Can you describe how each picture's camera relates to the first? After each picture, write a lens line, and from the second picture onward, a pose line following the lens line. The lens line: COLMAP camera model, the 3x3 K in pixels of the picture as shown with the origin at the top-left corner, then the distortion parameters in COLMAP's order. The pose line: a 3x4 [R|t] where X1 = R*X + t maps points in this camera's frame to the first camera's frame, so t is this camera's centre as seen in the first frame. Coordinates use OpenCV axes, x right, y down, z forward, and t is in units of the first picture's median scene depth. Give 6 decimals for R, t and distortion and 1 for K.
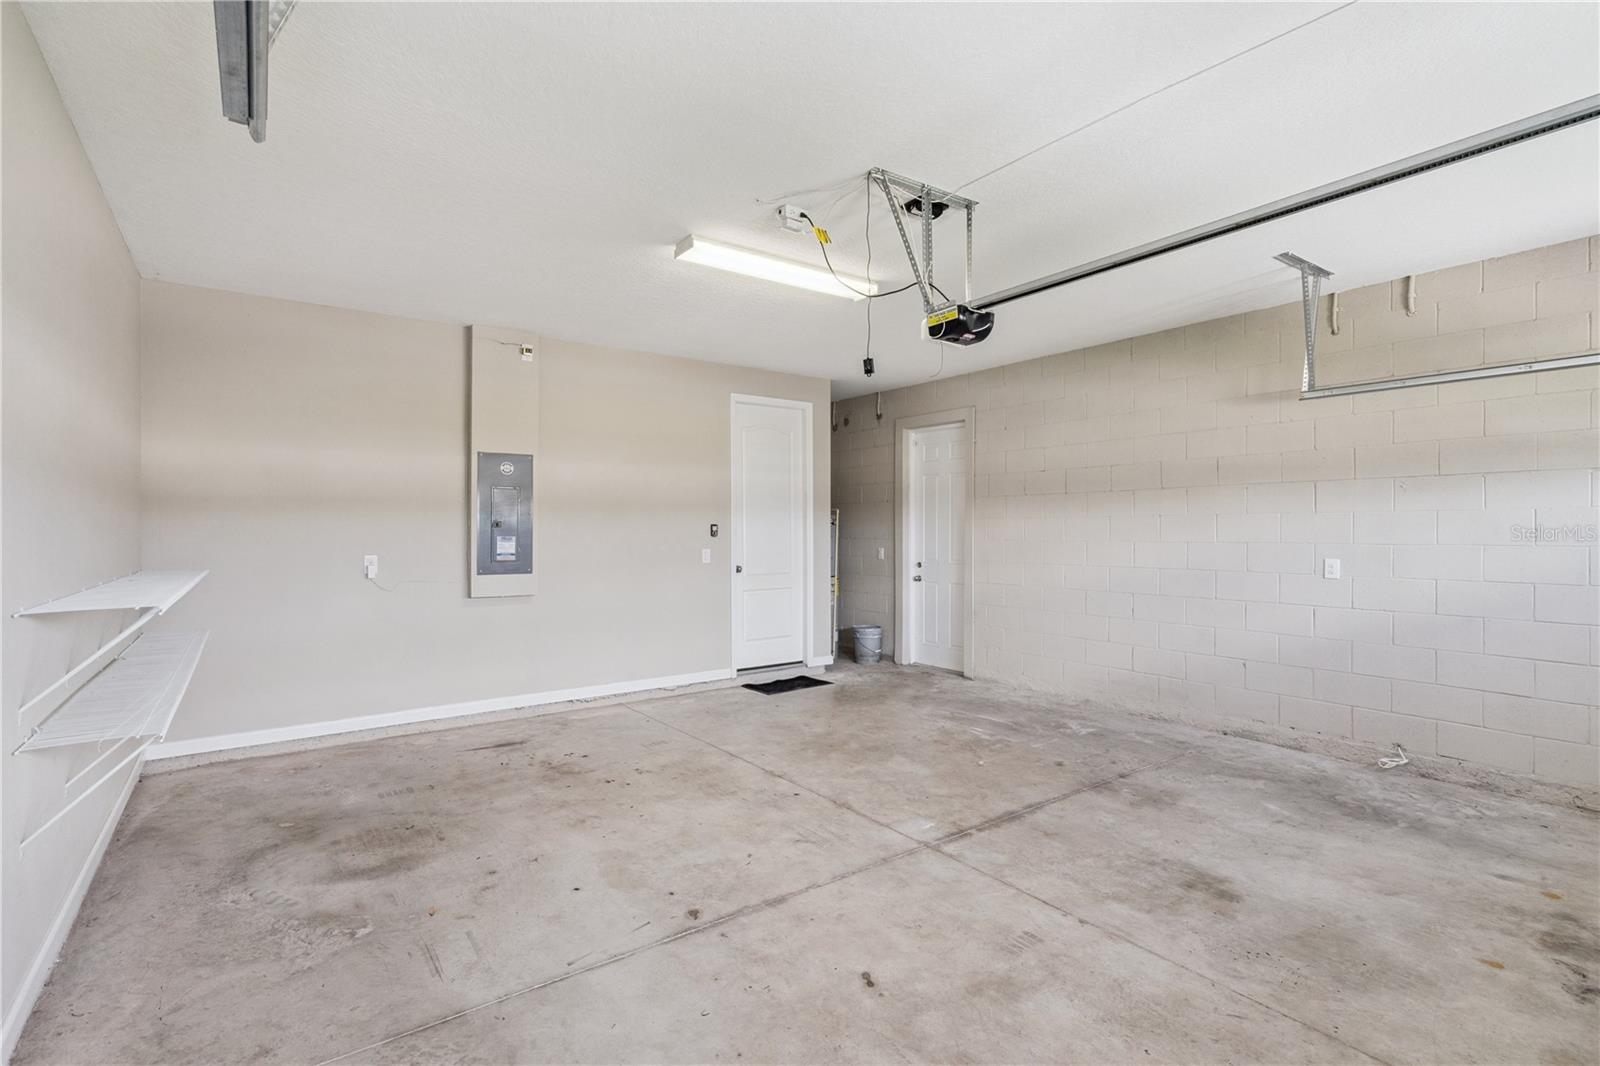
lens RADIAL K [[748.3, 0, 788.7], [0, 748.3, 525.3], [0, 0, 1]] dist [-0.000821, 0.000705]
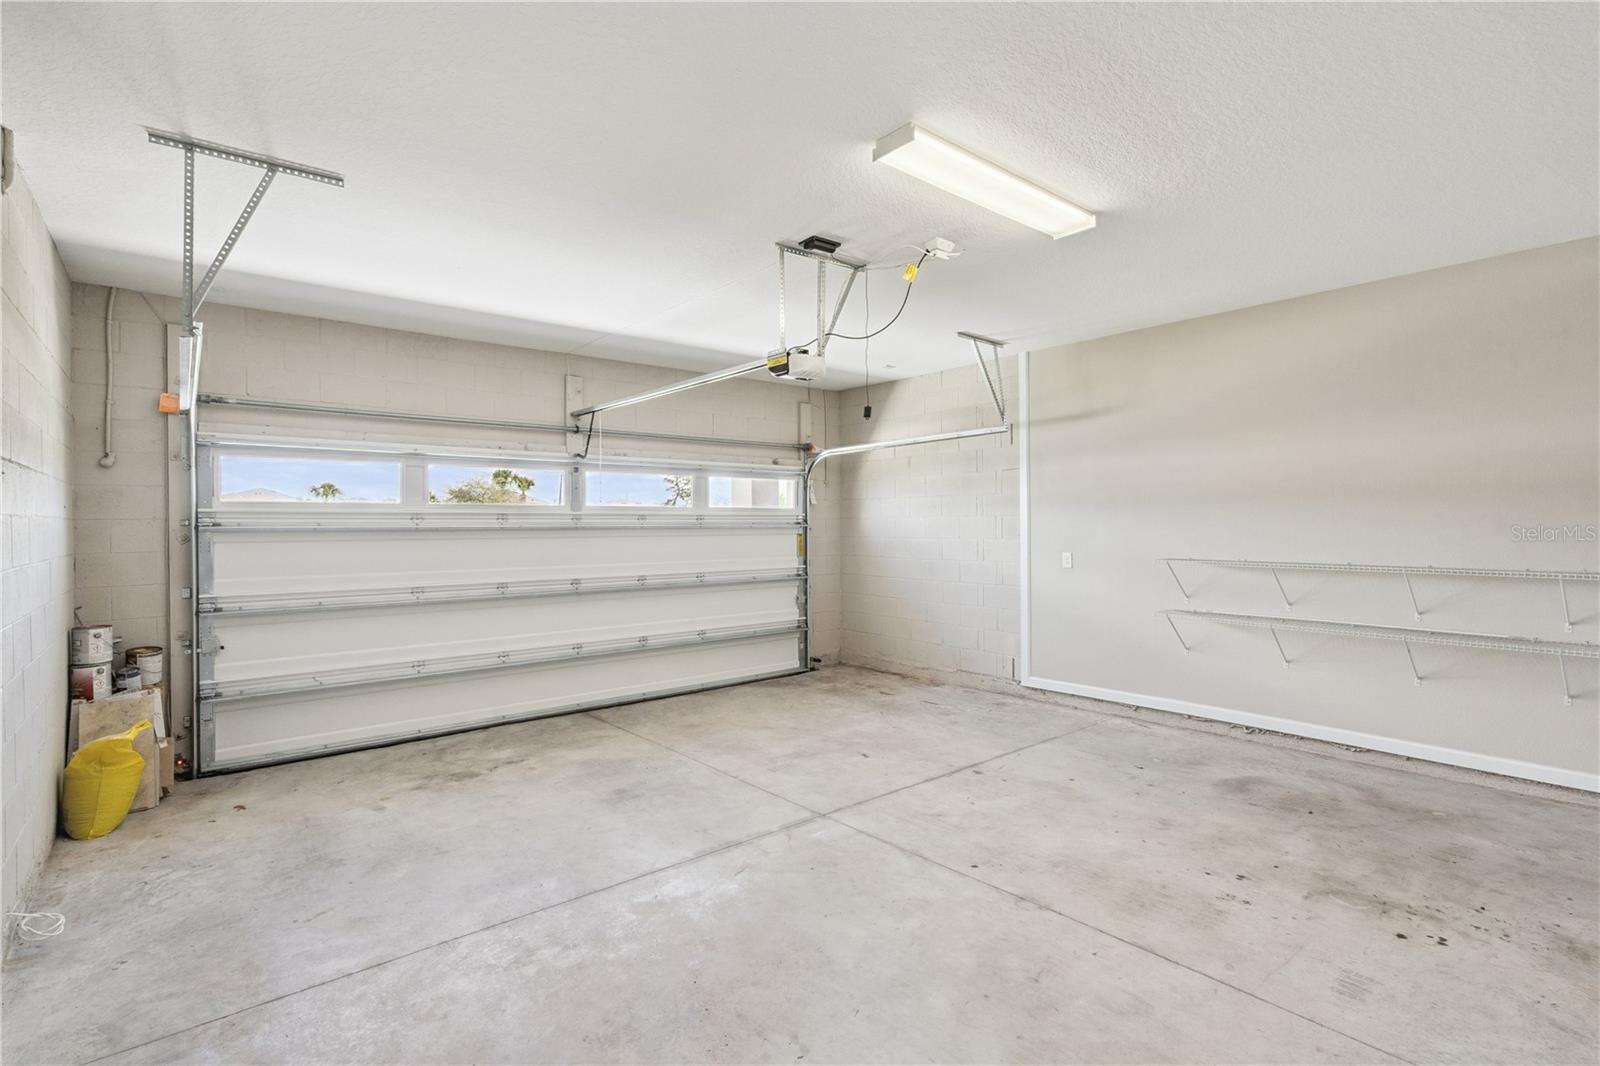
lens RADIAL K [[748.3, 0, 788.7], [0, 748.3, 525.3], [0, 0, 1]] dist [-0.000821, 0.000705]
pose [[-0.998365, 0.009887, -0.056306, 0.302634], [0.010138, 0.999940, -0.004188, -0.001888], [0.056261, -0.004752, -0.998405, 2.165728]]
